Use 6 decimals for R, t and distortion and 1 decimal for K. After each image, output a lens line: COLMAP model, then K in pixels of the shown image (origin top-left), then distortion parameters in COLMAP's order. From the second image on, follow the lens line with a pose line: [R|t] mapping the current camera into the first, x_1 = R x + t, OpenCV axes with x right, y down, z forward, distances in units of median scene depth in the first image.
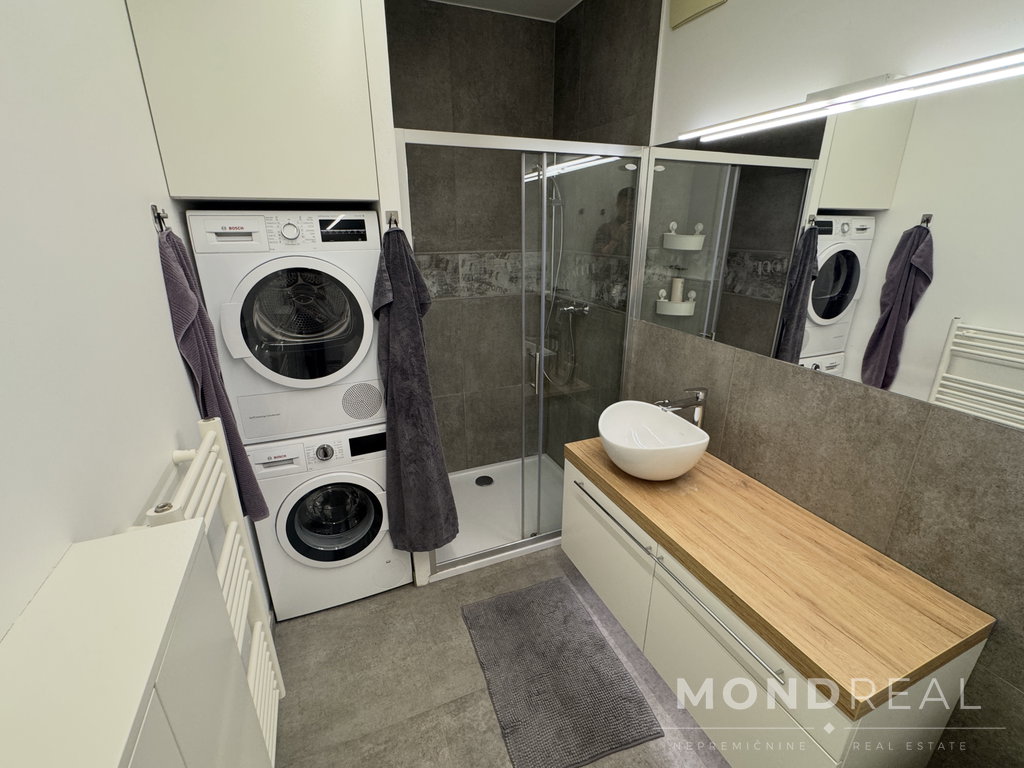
lens RADIAL K [[452.5, 0, 512.4], [0, 452.5, 386.3], [0, 0, 1]] dist [-0.001581, -0.000501]
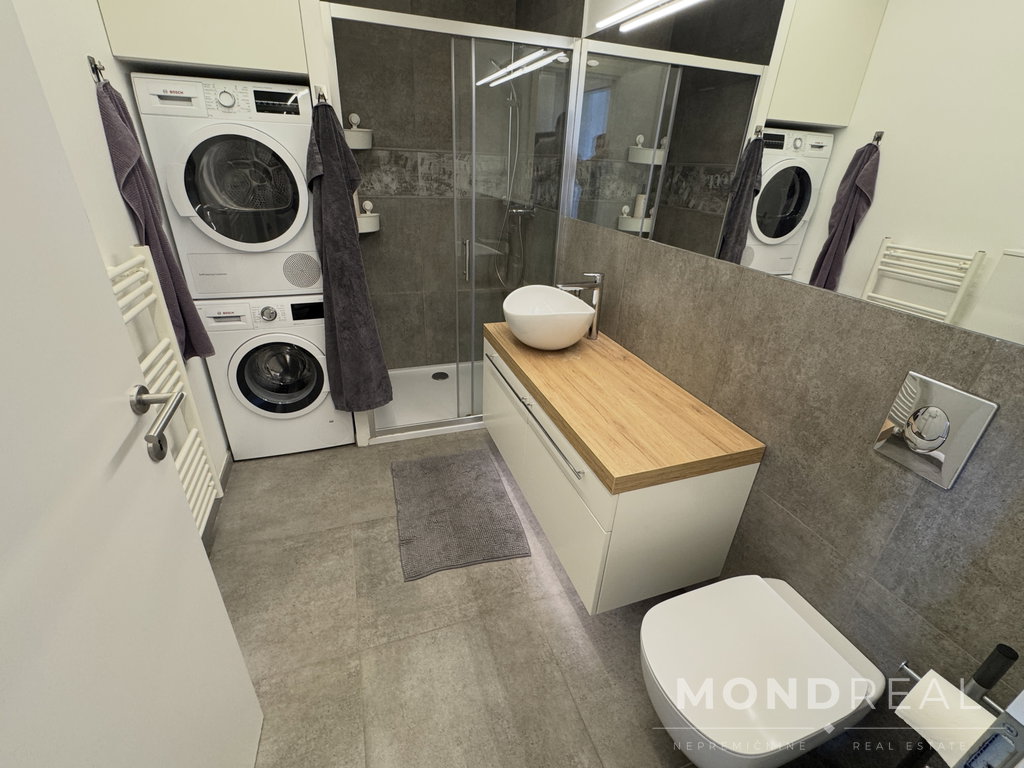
lens RADIAL K [[452.5, 0, 511.1], [0, 452.5, 383.9], [0, 0, 1]] dist [-0.001581, -0.000501]
pose [[0.997114, 0.067549, -0.034642, 0.246072], [-0.063036, 0.991013, 0.117980, 0.147672], [0.042300, -0.115456, 0.992412, -0.128123]]
